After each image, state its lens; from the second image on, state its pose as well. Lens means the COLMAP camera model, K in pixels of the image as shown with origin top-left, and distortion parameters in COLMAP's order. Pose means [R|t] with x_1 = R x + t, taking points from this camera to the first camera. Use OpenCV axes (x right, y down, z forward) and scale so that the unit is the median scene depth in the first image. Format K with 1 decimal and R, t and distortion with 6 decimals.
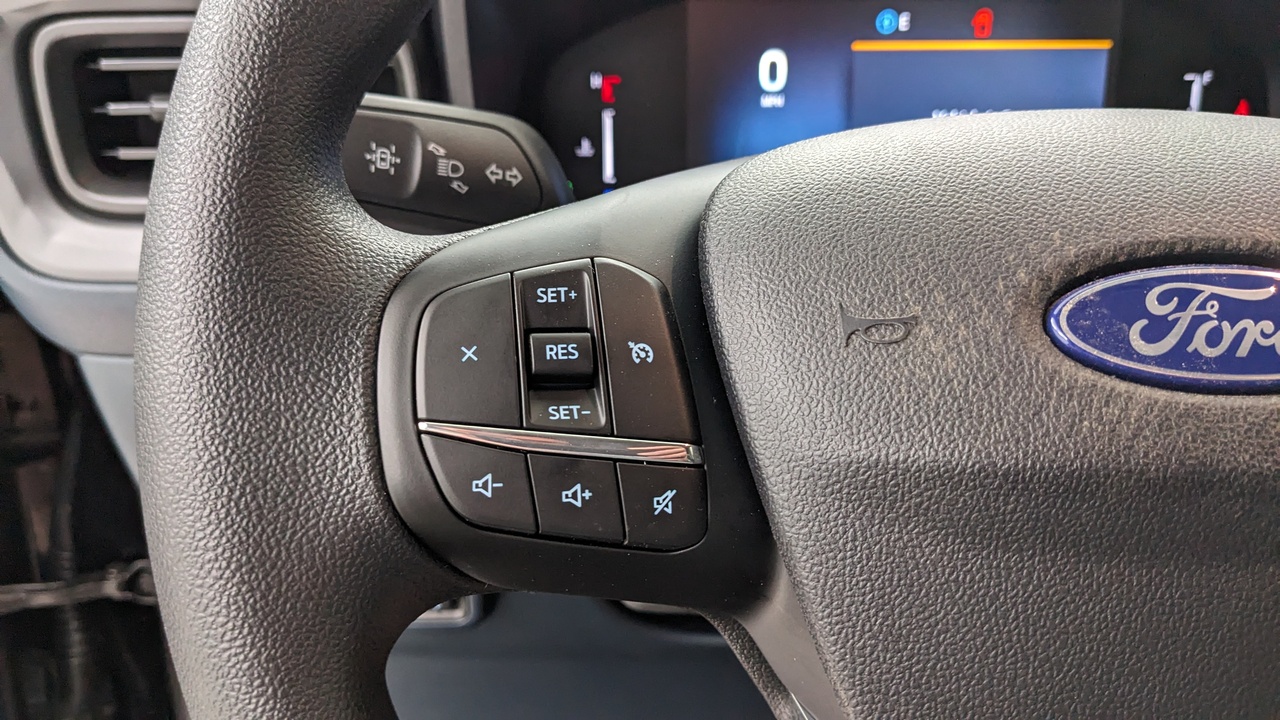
lens RADIAL K [[1019.9, 0, 644.5], [0, 1019.9, 356.8], [0, 0, 1]] dist [0.051188, -0.094903]
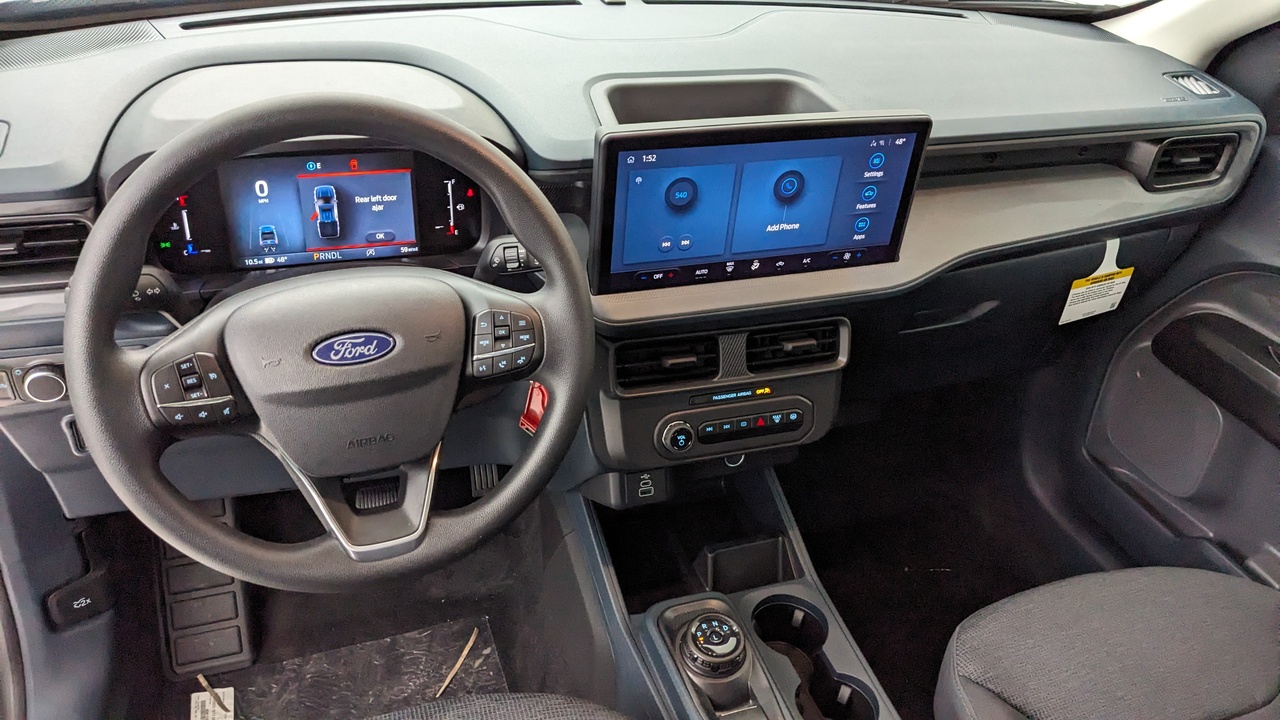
lens RADIAL K [[1019.9, 0, 663.7], [0, 1019.9, 348.0], [0, 0, 1]] dist [0.051188, -0.094903]
pose [[0.927302, -0.178212, 0.329169, 0.341870], [0.103315, 0.967086, 0.232530, -0.893371], [-0.359774, -0.181618, 0.915193, -3.412618]]
